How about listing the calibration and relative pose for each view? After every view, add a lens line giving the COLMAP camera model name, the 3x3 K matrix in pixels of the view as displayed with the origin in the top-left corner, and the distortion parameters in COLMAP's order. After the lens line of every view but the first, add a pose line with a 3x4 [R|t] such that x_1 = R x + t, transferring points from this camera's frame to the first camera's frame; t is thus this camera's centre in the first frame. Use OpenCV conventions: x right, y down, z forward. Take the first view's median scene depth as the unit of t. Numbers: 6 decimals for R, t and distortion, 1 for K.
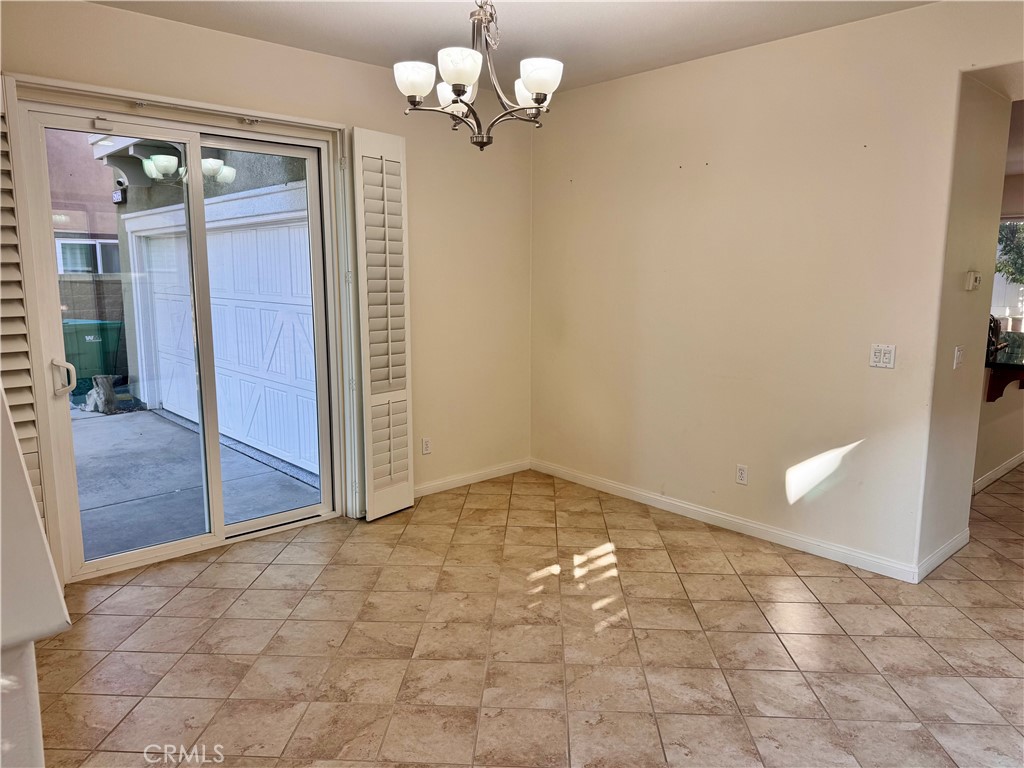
lens RADIAL K [[716.1, 0, 510.5], [0, 716.1, 383.9], [0, 0, 1]] dist [-0.000757, 0.001135]
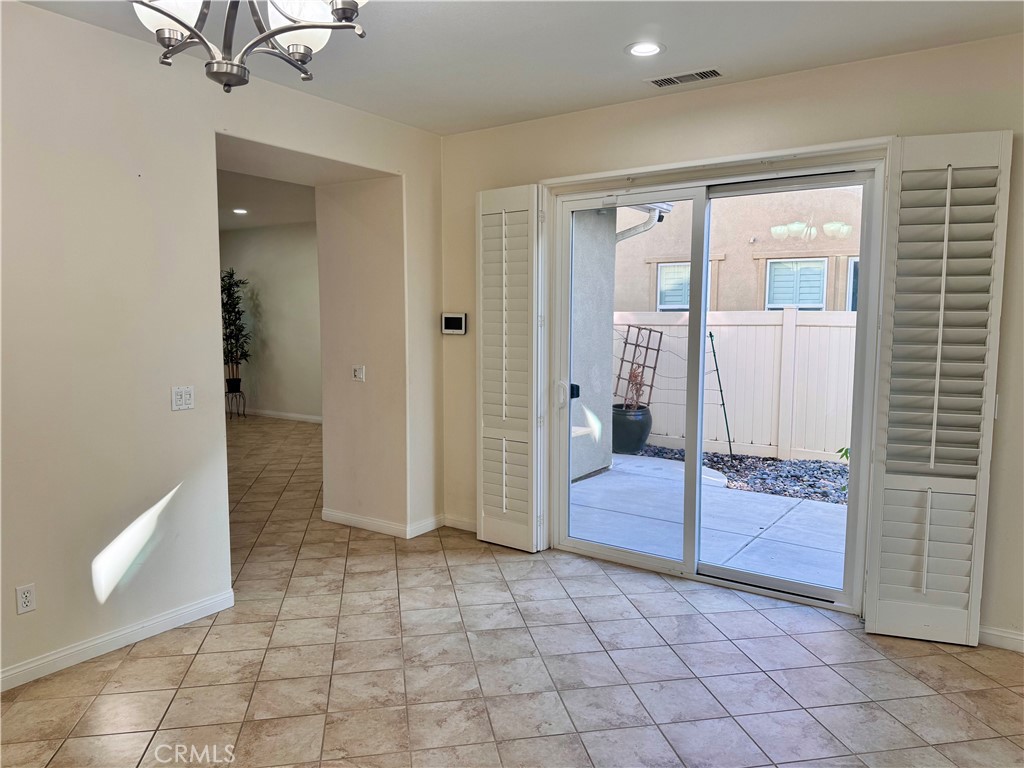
lens RADIAL K [[716.1, 0, 510.5], [0, 716.1, 385.6], [0, 0, 1]] dist [-0.000757, 0.001135]
pose [[-0.226953, -0.099730, 0.968786, -0.622601], [0.144861, 0.980221, 0.134843, -0.145866], [-0.963072, 0.170943, -0.208017, 0.921907]]
